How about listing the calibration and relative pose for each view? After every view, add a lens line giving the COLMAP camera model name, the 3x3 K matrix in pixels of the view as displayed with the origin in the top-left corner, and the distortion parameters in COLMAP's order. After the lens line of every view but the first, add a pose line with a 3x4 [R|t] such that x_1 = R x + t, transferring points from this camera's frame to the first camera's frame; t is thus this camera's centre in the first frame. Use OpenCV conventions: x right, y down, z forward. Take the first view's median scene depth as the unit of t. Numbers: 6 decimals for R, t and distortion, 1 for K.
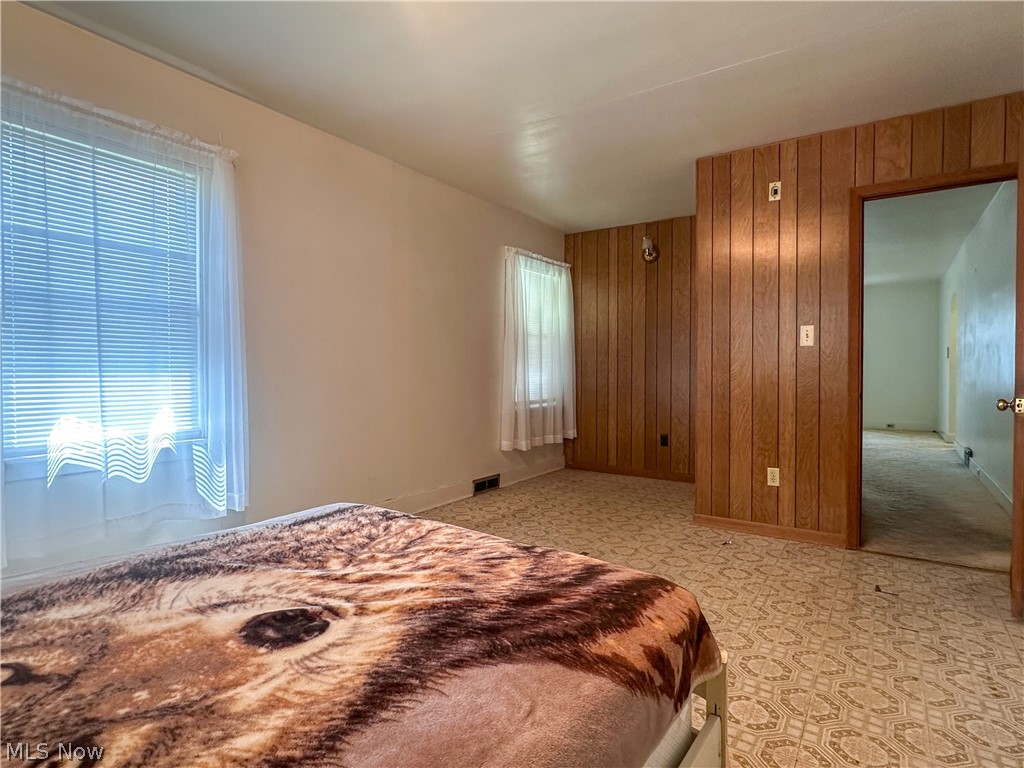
lens RADIAL K [[533.4, 0, 512.0], [0, 533.4, 384.0], [0, 0, 1]] dist [-0.001651, 0.001008]
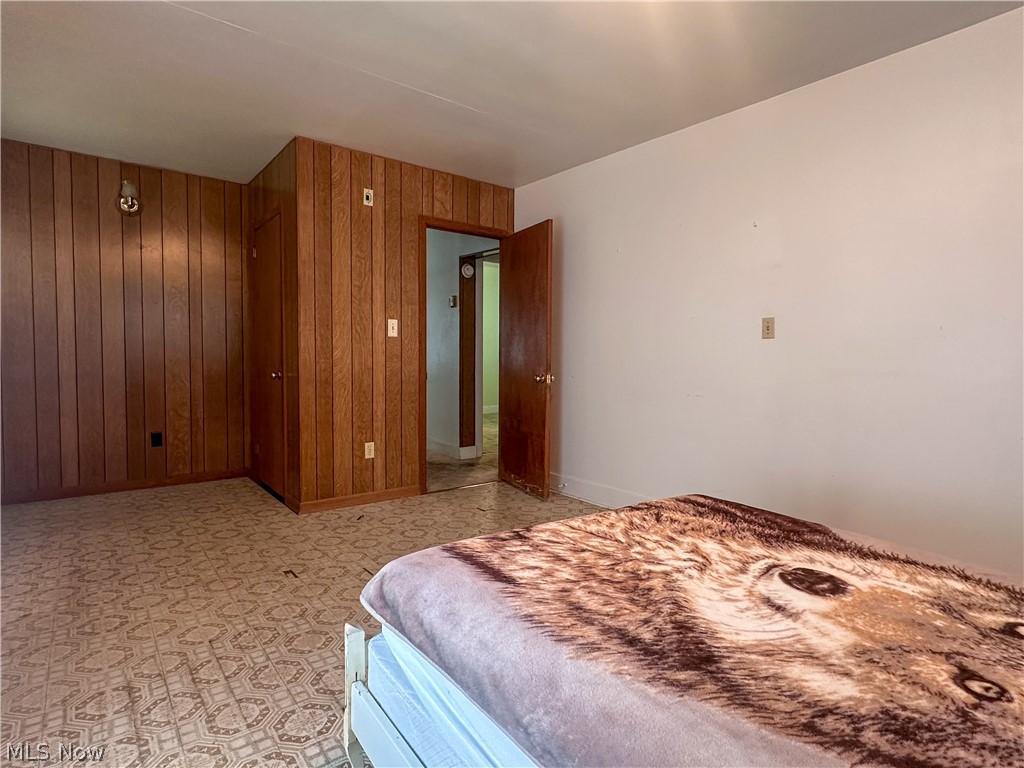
lens RADIAL K [[538.6, 0, 512.0], [0, 538.6, 384.0], [0, 0, 1]] dist [-0.003240, 0.000185]
pose [[0.326792, -0.051128, 0.943712, -1.203795], [0.013345, 0.998686, 0.049485, -0.050238], [-0.945002, -0.003578, 0.327045, 0.829536]]
